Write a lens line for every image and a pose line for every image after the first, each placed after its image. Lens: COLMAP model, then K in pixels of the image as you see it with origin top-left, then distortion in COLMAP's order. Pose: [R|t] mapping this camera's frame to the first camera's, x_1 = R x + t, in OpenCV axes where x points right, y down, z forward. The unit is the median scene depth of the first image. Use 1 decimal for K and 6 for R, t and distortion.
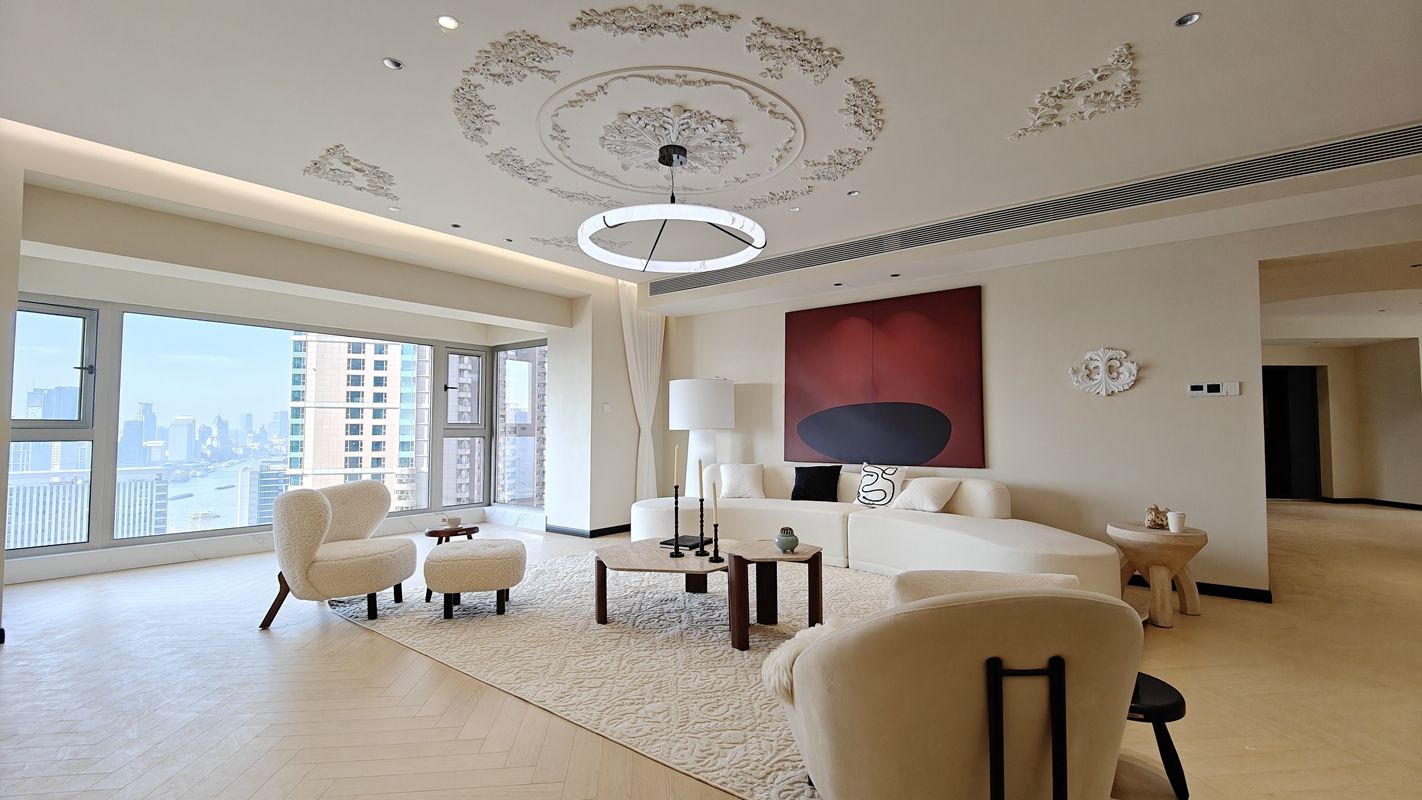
lens RADIAL K [[595.4, 0, 711.0], [0, 595.4, 400.0], [0, 0, 1]] dist [-0.000067, -0.000216]
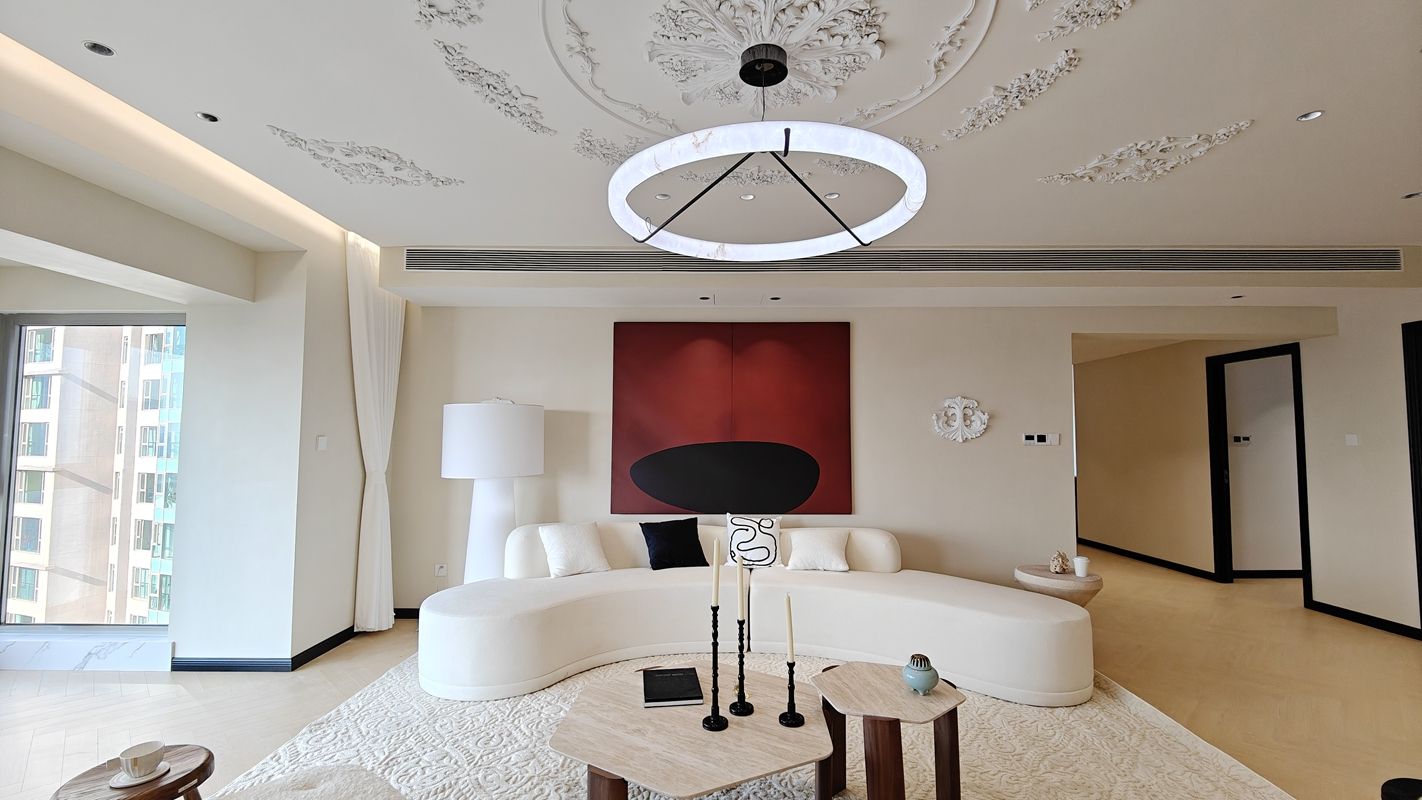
lens RADIAL K [[595.4, 0, 711.0], [0, 595.4, 400.0], [0, 0, 1]] dist [-0.000067, -0.000216]
pose [[0.799792, 0.046464, 0.598476, -0.286335], [-0.032430, 0.998888, -0.034213, -0.026629], [-0.599401, 0.007954, 0.800410, 0.360183]]
